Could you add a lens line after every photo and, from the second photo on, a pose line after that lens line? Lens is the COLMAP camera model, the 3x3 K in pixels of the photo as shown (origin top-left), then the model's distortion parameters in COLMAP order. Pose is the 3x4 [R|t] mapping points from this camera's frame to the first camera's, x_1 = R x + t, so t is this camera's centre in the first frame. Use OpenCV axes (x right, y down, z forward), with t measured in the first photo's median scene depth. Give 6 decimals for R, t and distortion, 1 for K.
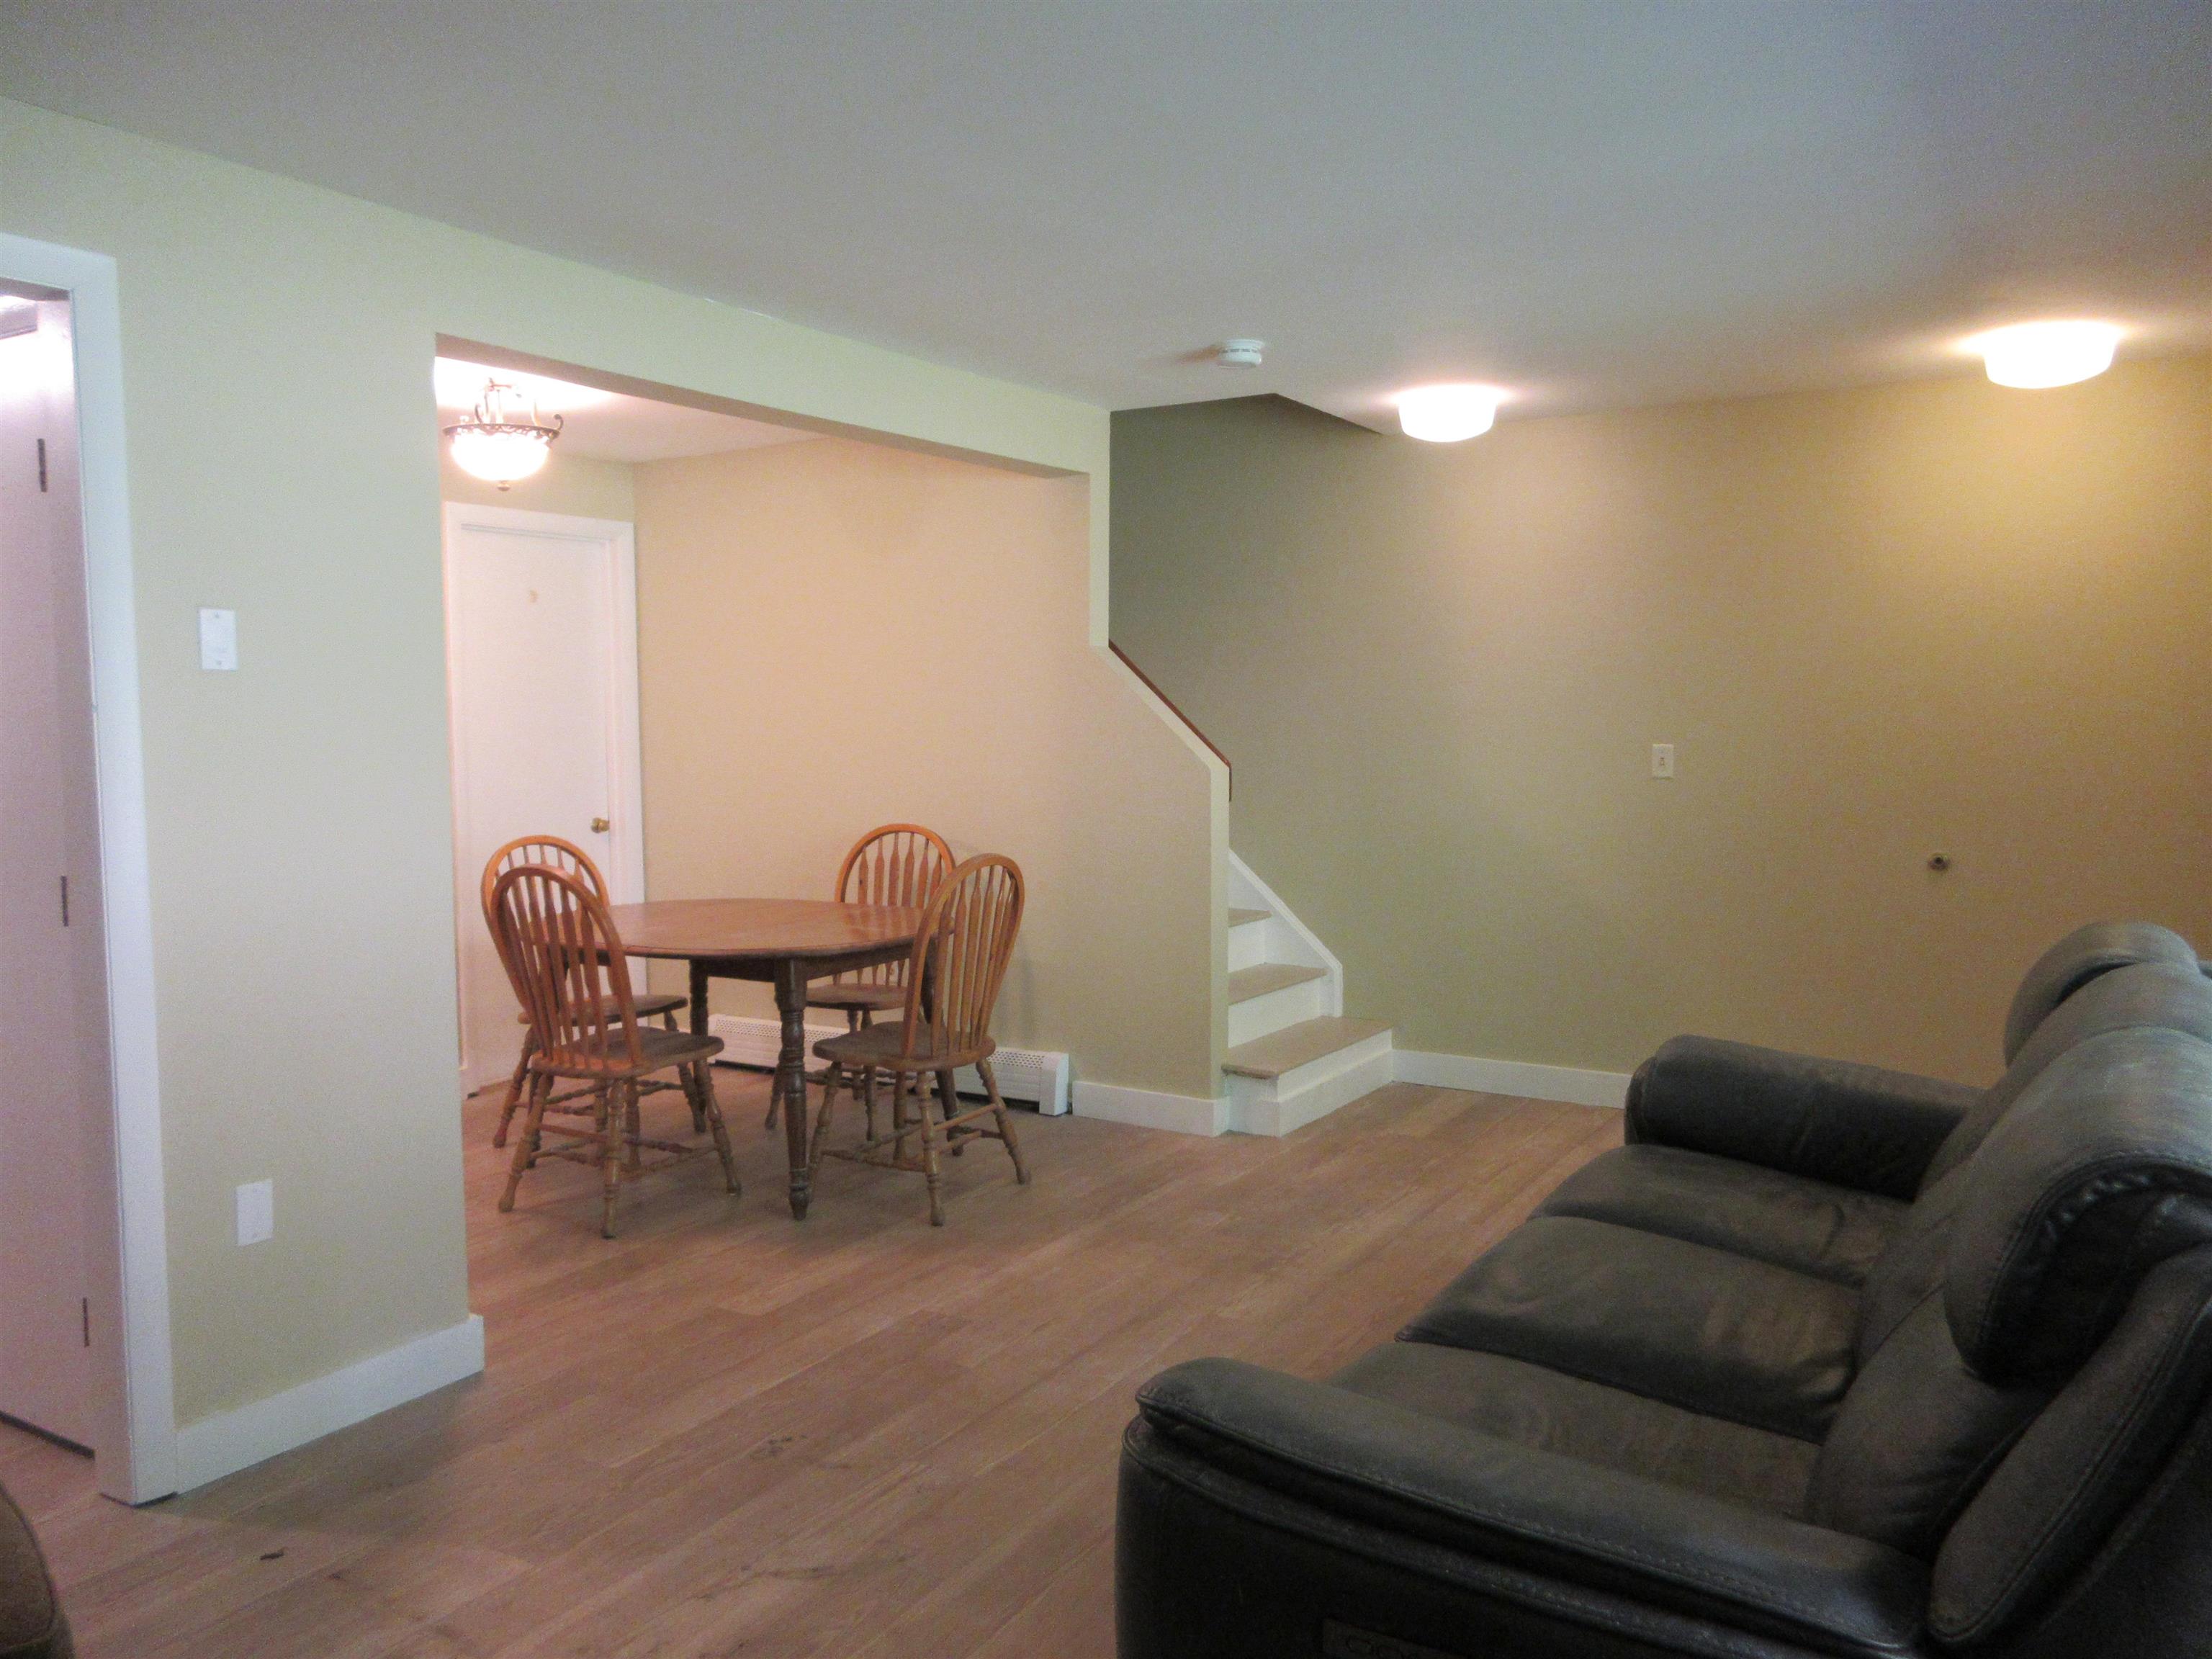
lens RADIAL K [[1668.5, 0, 1106.0], [0, 1668.5, 829.5], [0, 0, 1]] dist [0.006466, 0.001870]
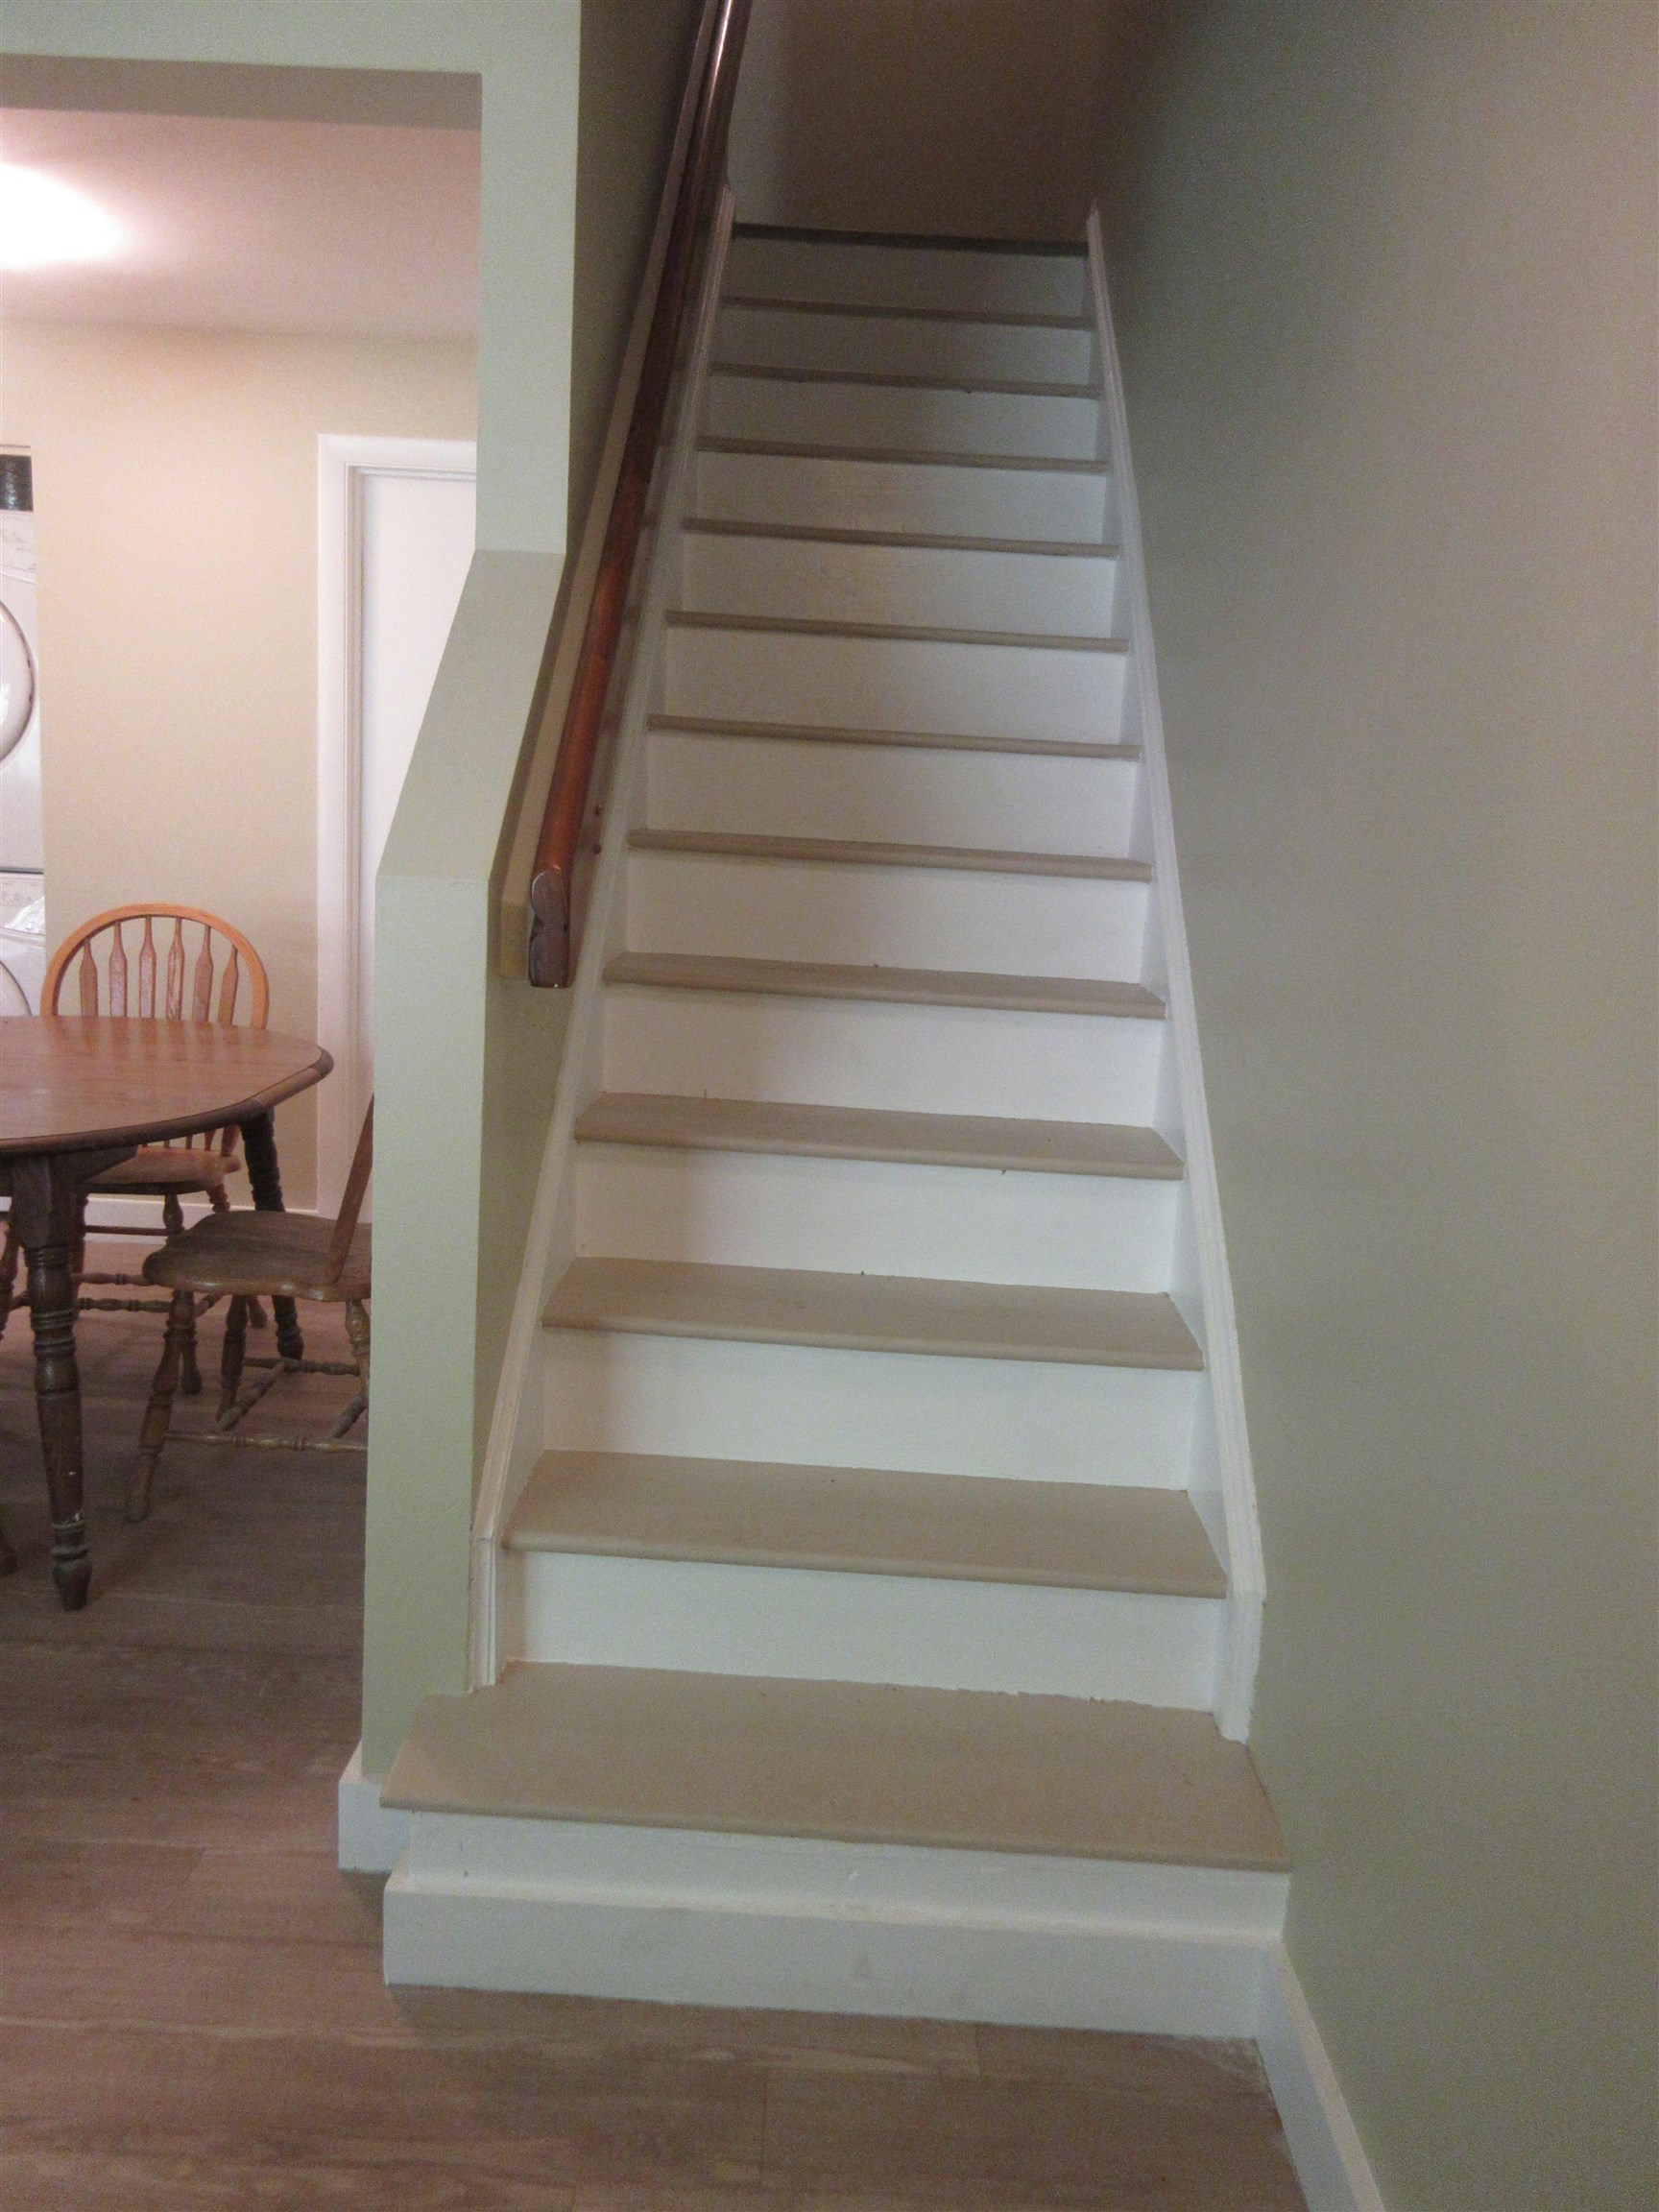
lens RADIAL K [[1621.6, 0, 847.0], [0, 1621.6, 1101.8], [0, 0, 1]] dist [-0.001394, -0.009429]
pose [[0.515503, 0.193597, -0.834731, 0.428265], [-0.120122, 0.980851, 0.153303, -0.057613], [0.848426, 0.021241, 0.528887, 0.982740]]
